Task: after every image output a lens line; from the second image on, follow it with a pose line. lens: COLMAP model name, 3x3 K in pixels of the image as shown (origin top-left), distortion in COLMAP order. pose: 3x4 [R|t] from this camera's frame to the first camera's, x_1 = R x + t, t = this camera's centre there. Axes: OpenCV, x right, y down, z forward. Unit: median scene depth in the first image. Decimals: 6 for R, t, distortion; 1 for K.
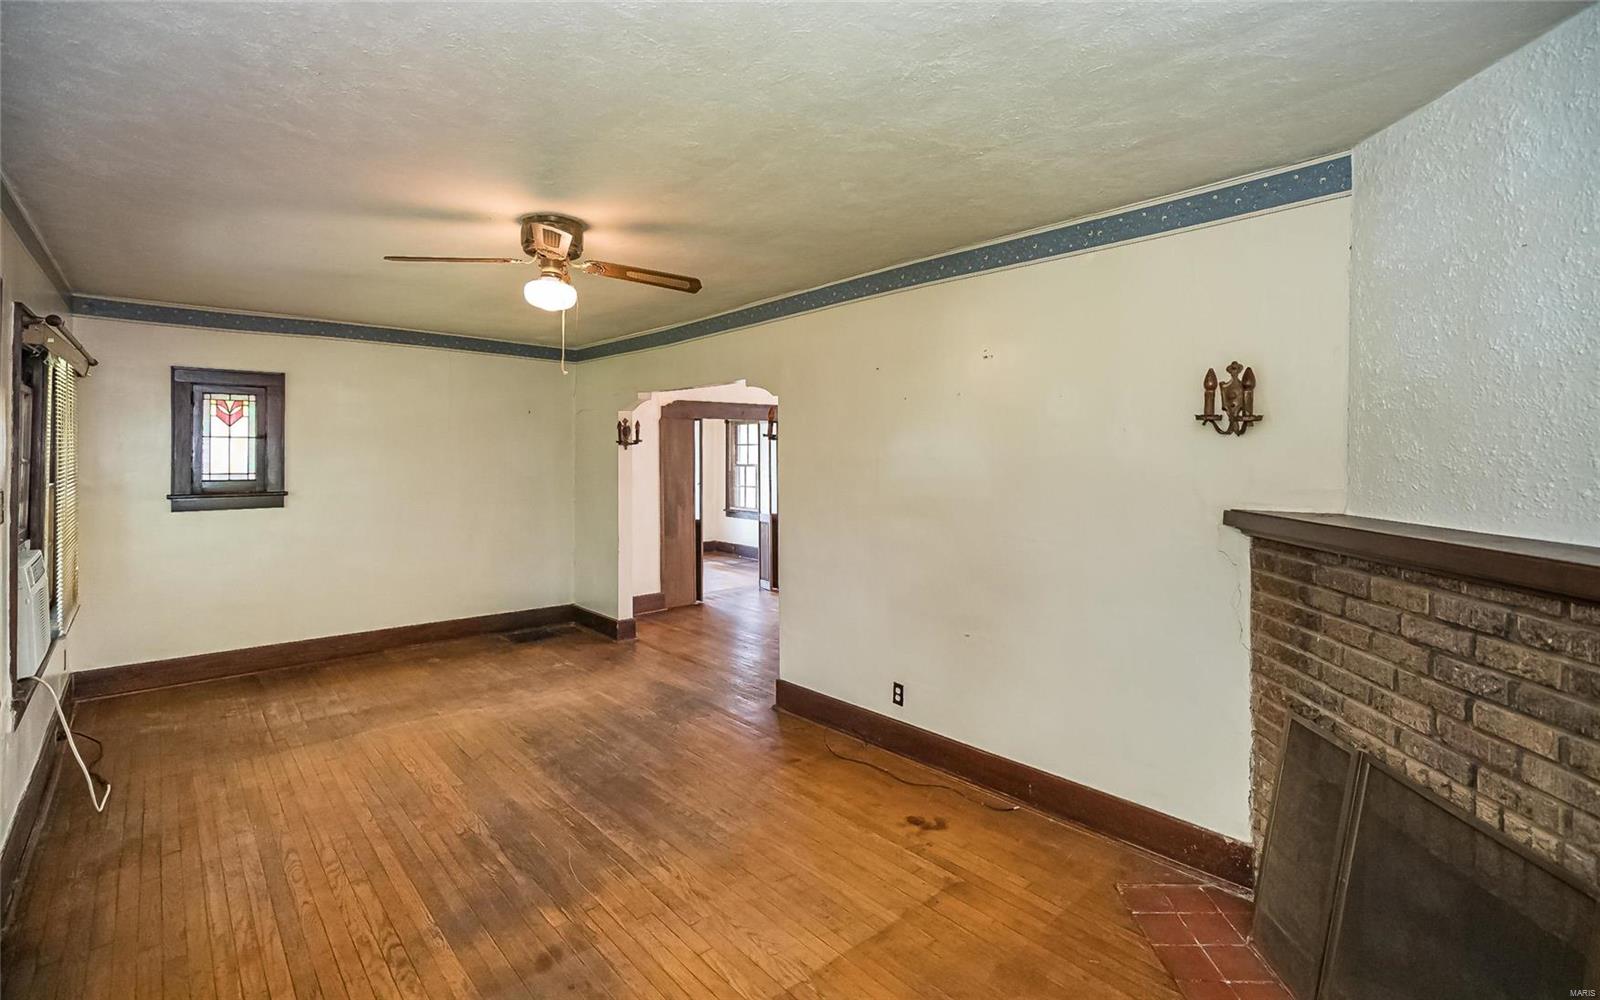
lens RADIAL K [[645.8, 0, 803.3], [0, 645.8, 455.1], [0, 0, 1]] dist [-0.002021, -0.000404]
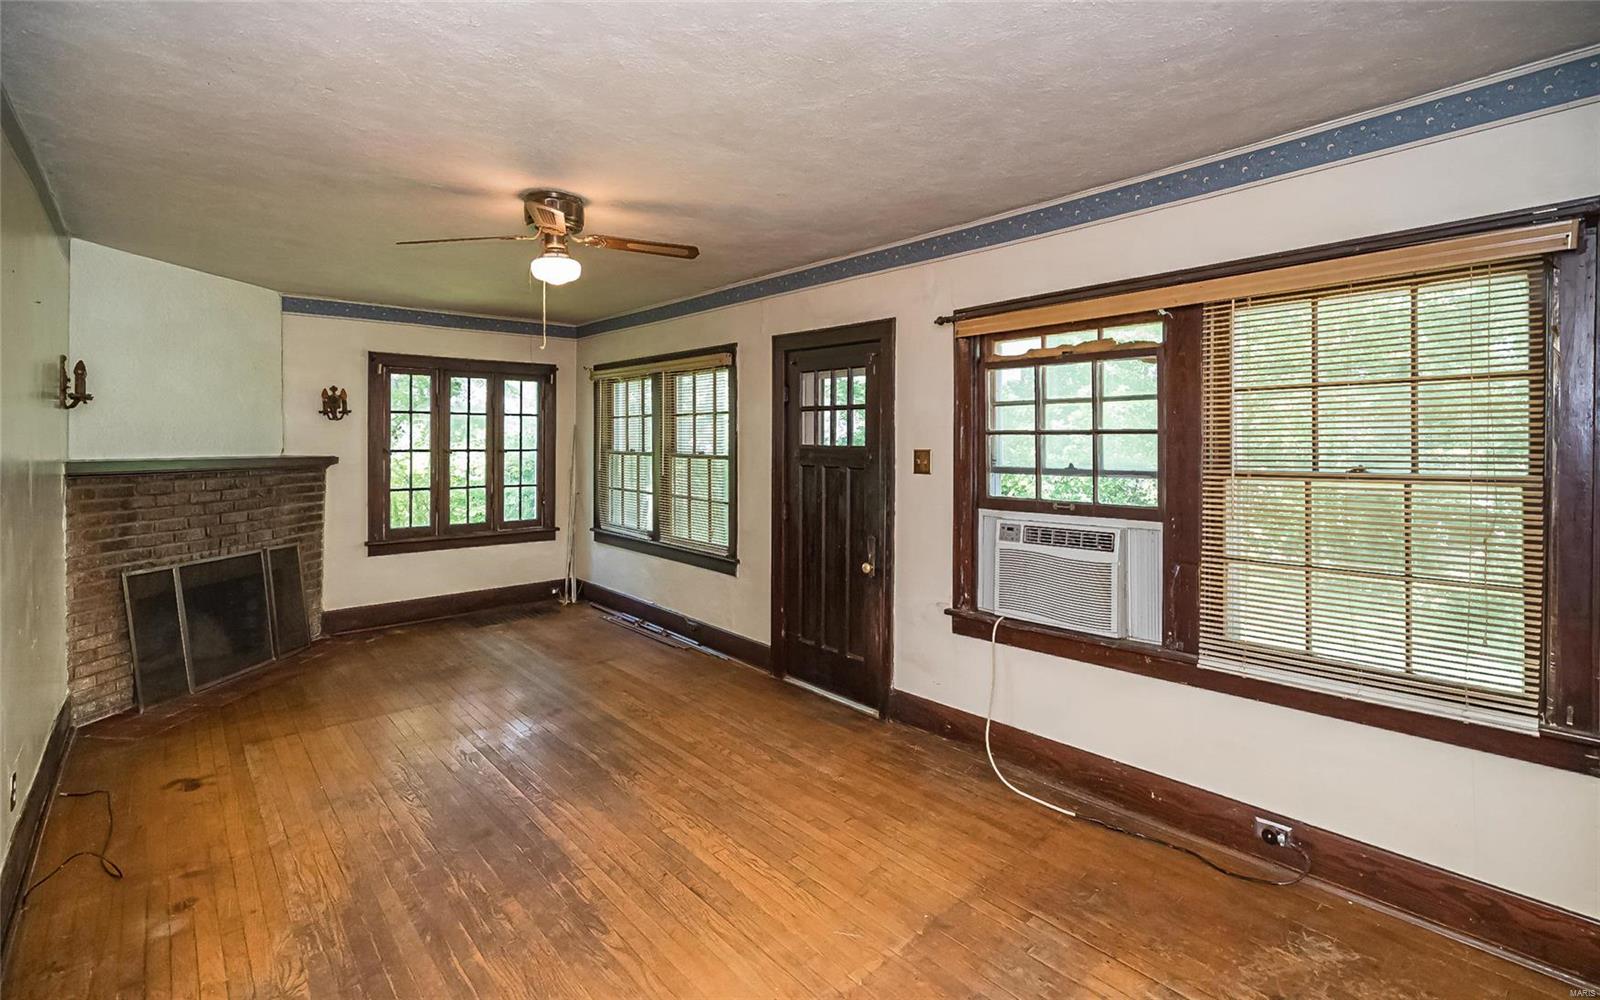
lens RADIAL K [[772.4, 0, 840.9], [0, 772.4, 445.9], [0, 0, 1]] dist [-0.001192, -0.000305]
pose [[-0.999901, -0.004585, 0.013305, -1.012879], [-0.004509, 0.999974, 0.005706, 0.032146], [-0.013331, 0.005645, -0.999895, 2.607813]]
